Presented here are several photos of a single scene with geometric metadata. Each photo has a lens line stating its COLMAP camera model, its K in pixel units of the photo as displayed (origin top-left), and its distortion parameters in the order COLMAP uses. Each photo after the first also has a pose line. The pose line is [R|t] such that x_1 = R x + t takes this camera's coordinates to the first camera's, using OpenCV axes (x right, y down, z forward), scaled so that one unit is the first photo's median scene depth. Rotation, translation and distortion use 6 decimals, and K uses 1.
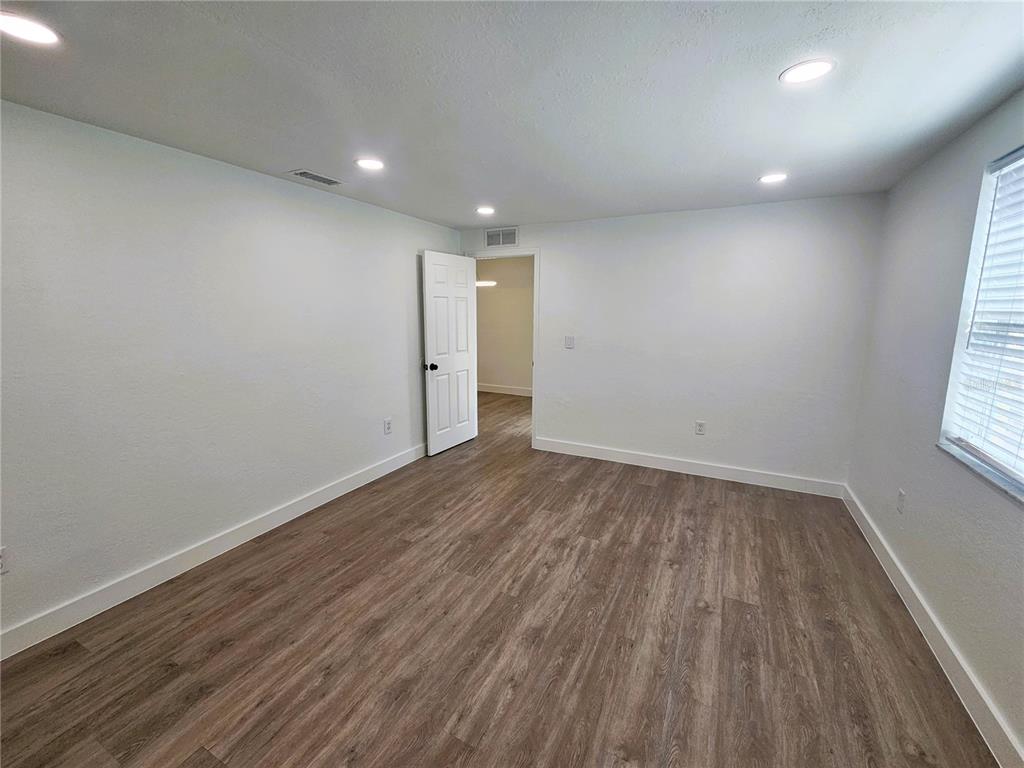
lens RADIAL K [[441.8, 0, 509.9], [0, 441.8, 378.1], [0, 0, 1]] dist [-0.000059, 0.000001]
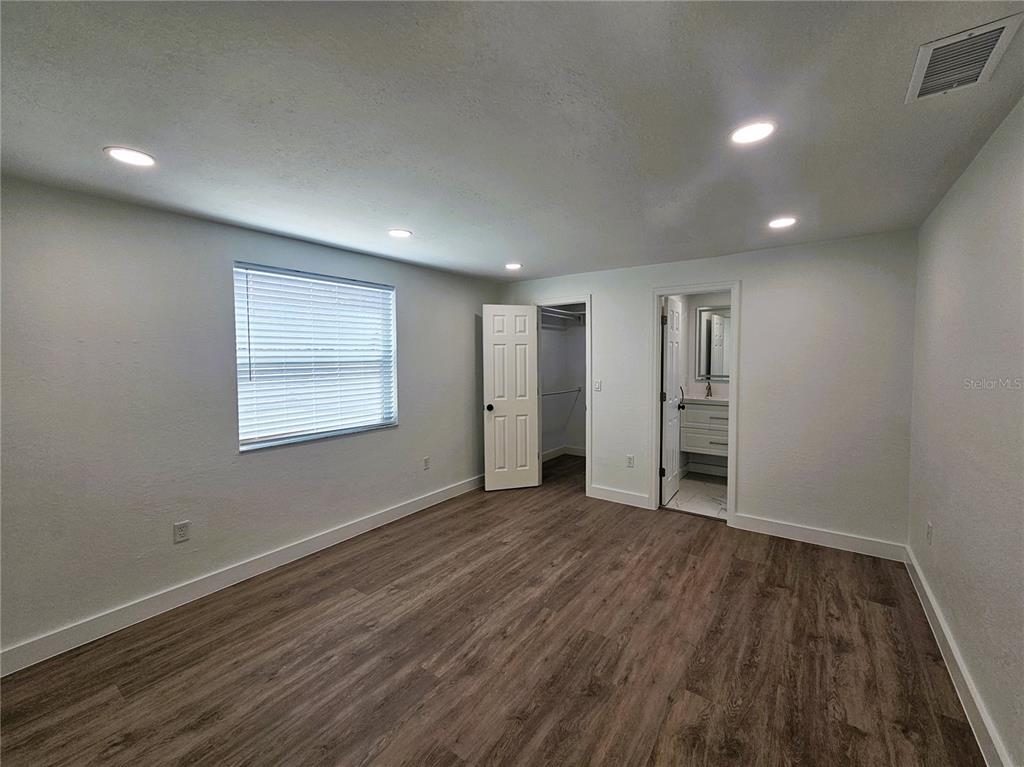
lens RADIAL K [[441.8, 0, 509.9], [0, 441.8, 377.6], [0, 0, 1]] dist [-0.000059, 0.000001]
pose [[-0.988750, -0.002656, 0.149552, -0.062370], [0.028581, 0.978065, 0.206330, -0.291481], [-0.146819, 0.208283, -0.966986, 1.880604]]
